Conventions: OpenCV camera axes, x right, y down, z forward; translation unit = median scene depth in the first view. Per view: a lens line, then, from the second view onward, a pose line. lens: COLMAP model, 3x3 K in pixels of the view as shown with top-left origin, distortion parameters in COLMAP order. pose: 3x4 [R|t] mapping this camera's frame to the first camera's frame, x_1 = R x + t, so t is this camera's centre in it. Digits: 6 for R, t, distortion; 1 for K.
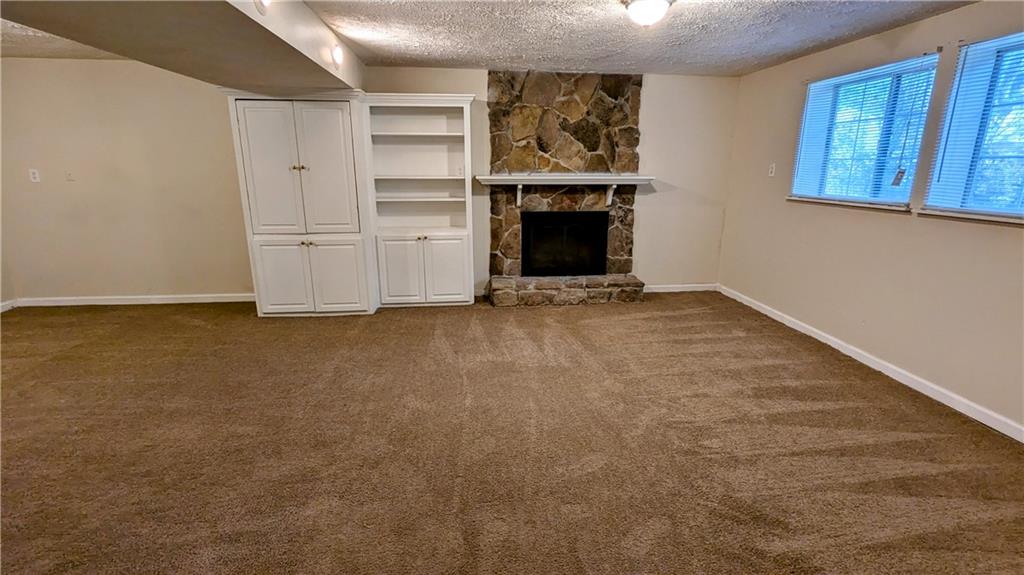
lens RADIAL K [[480.6, 0, 516.9], [0, 480.6, 290.7], [0, 0, 1]] dist [-0.002866, 0.000927]
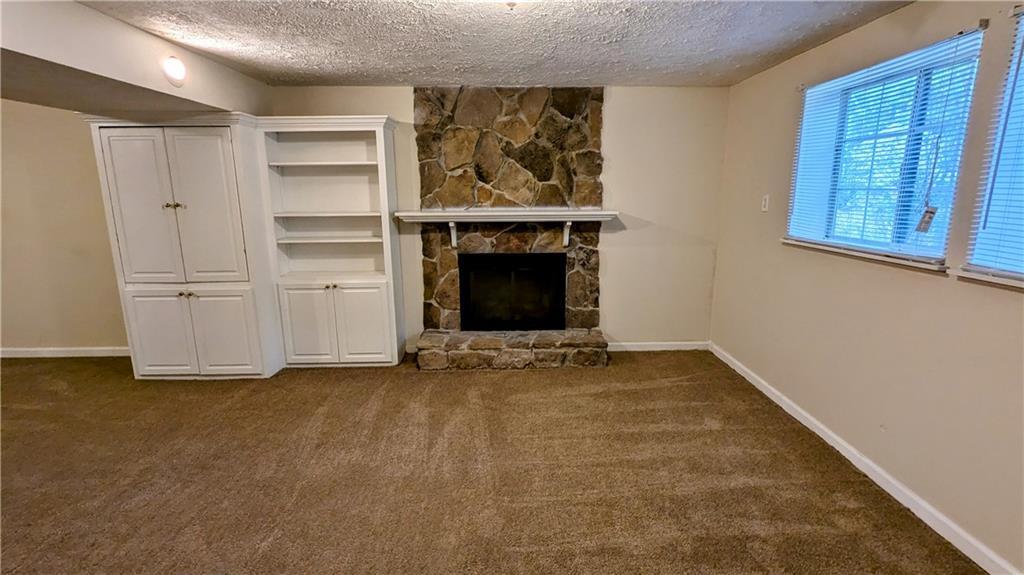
lens RADIAL K [[480.6, 0, 516.9], [0, 480.6, 290.7], [0, 0, 1]] dist [-0.002866, 0.000927]
pose [[0.996068, 0.008864, -0.088146, 0.190042], [-0.013108, 0.998776, -0.047688, -0.064520], [0.087616, 0.048656, 0.994965, 0.193004]]
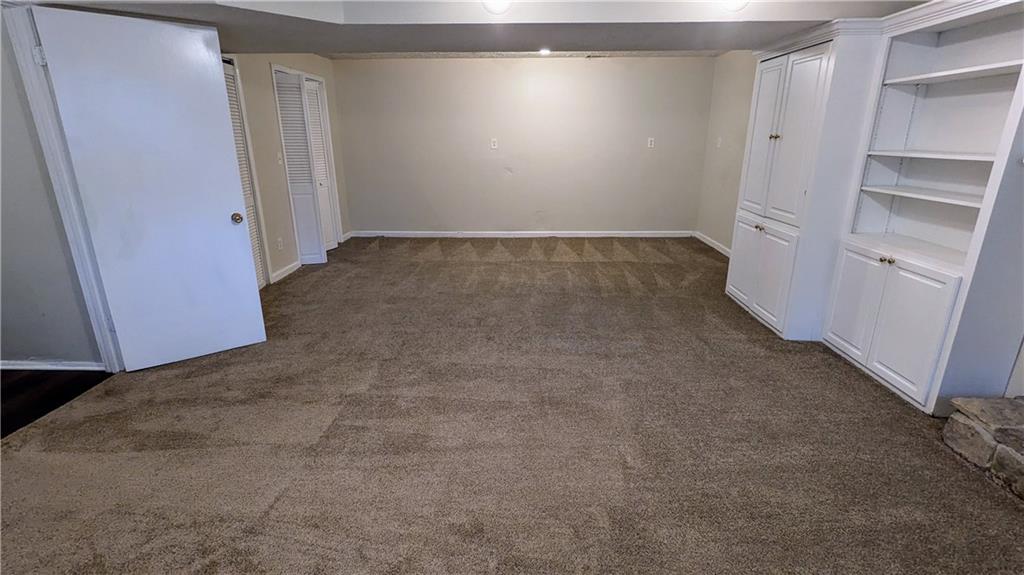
lens RADIAL K [[480.6, 0, 516.9], [0, 480.6, 290.7], [0, 0, 1]] dist [-0.002866, 0.000927]
pose [[-0.124446, 0.301986, -0.945155, 0.401529], [-0.248544, 0.912704, 0.324342, -0.148011], [0.960593, 0.275276, -0.038525, 0.582844]]
